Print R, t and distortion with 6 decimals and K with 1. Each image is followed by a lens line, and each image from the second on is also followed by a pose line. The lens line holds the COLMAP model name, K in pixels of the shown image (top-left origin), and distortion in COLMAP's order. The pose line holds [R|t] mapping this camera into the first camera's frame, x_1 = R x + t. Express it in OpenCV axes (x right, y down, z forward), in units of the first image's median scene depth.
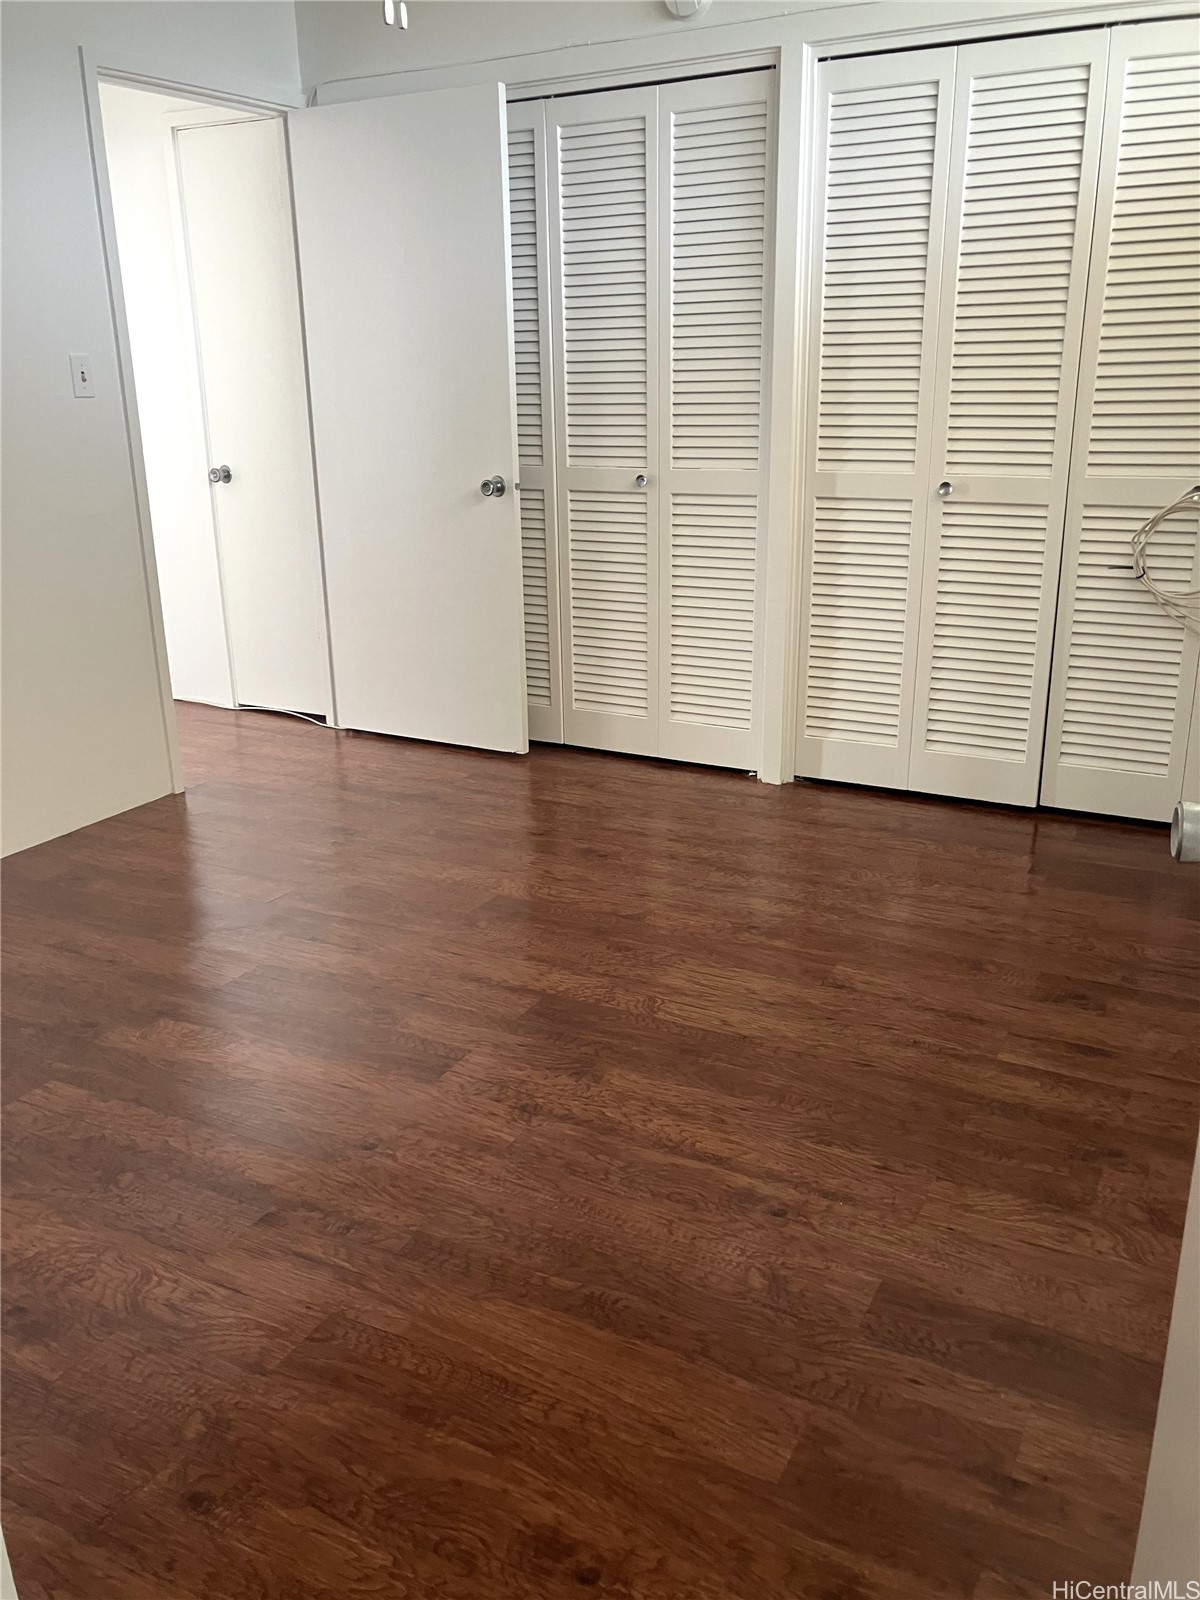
lens RADIAL K [[1309.9, 0, 600.0], [0, 1309.9, 800.0], [0, 0, 1]] dist [-0.004735, -0.003122]
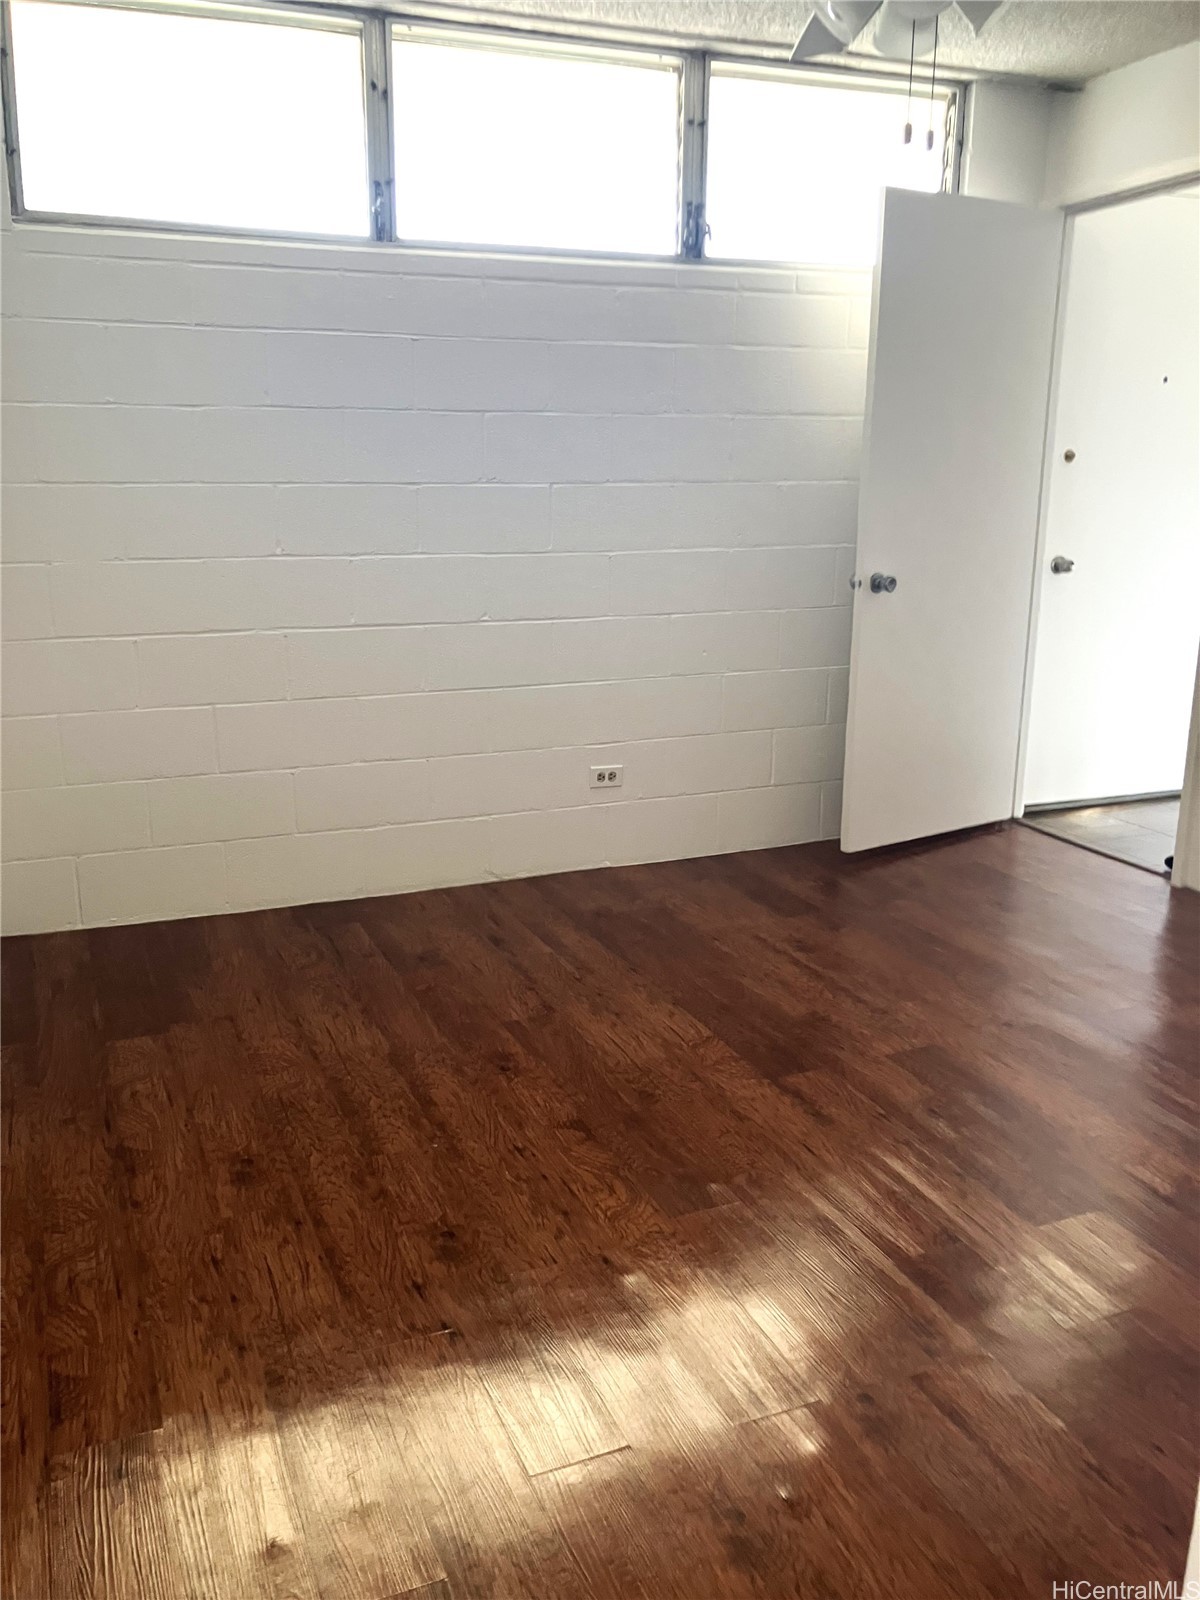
lens RADIAL K [[1309.9, 0, 600.0], [0, 1309.9, 800.0], [0, 0, 1]] dist [-0.004735, -0.003122]
pose [[-0.777786, -0.125075, 0.615959, -0.526677], [0.216191, 0.866966, 0.449034, -0.511740], [-0.590179, 0.482418, -0.647273, 1.624103]]
